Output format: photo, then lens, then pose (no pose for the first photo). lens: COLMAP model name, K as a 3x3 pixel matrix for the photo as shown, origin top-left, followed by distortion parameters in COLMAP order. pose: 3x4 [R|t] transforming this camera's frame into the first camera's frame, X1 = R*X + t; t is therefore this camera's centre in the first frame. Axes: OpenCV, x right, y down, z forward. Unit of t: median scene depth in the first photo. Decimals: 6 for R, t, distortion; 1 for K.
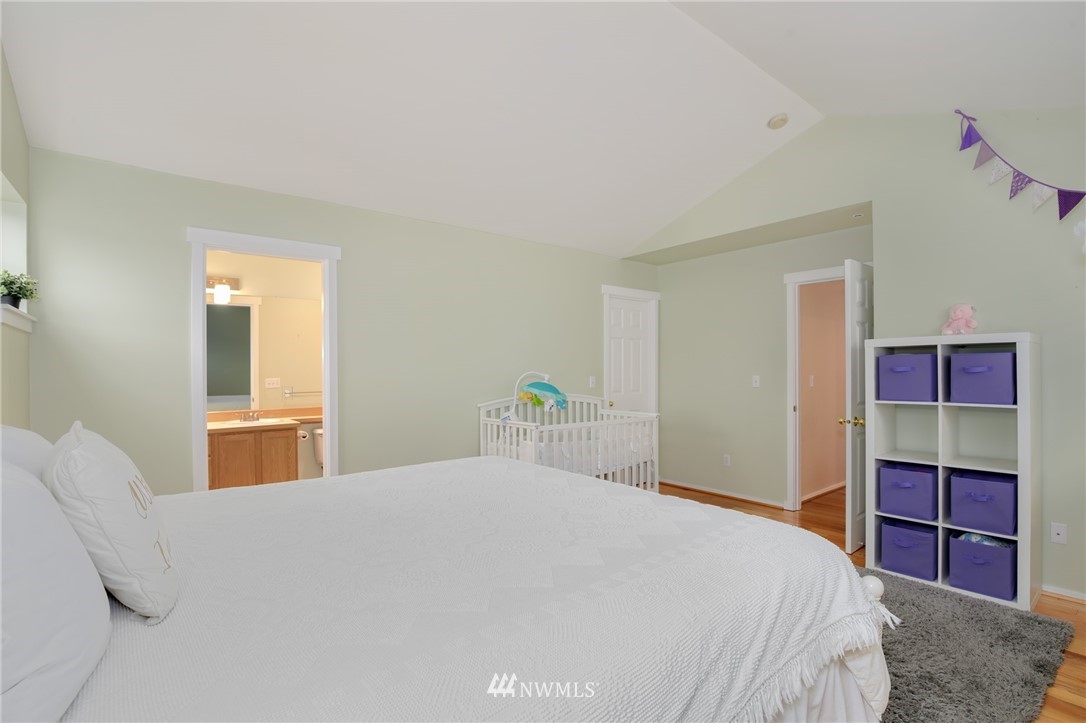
lens RADIAL K [[506.5, 0, 553.7], [0, 506.5, 361.7], [0, 0, 1]] dist [-0.020495, 0.000265]
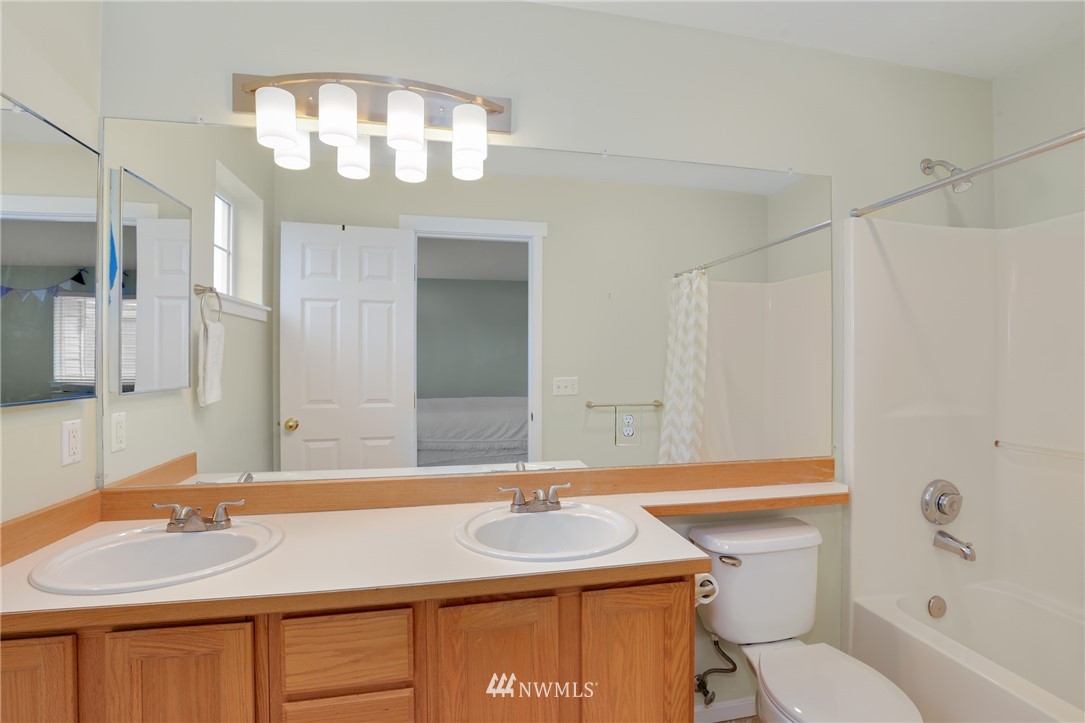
lens RADIAL K [[491.4, 0, 542.5], [0, 491.4, 361.5], [0, 0, 1]] dist [-0.000429, 0.000031]
pose [[0.880618, 0.005394, -0.473795, -0.509821], [-0.002762, 0.999977, 0.006251, 0.021060], [0.473818, -0.004196, 0.880613, 0.814916]]
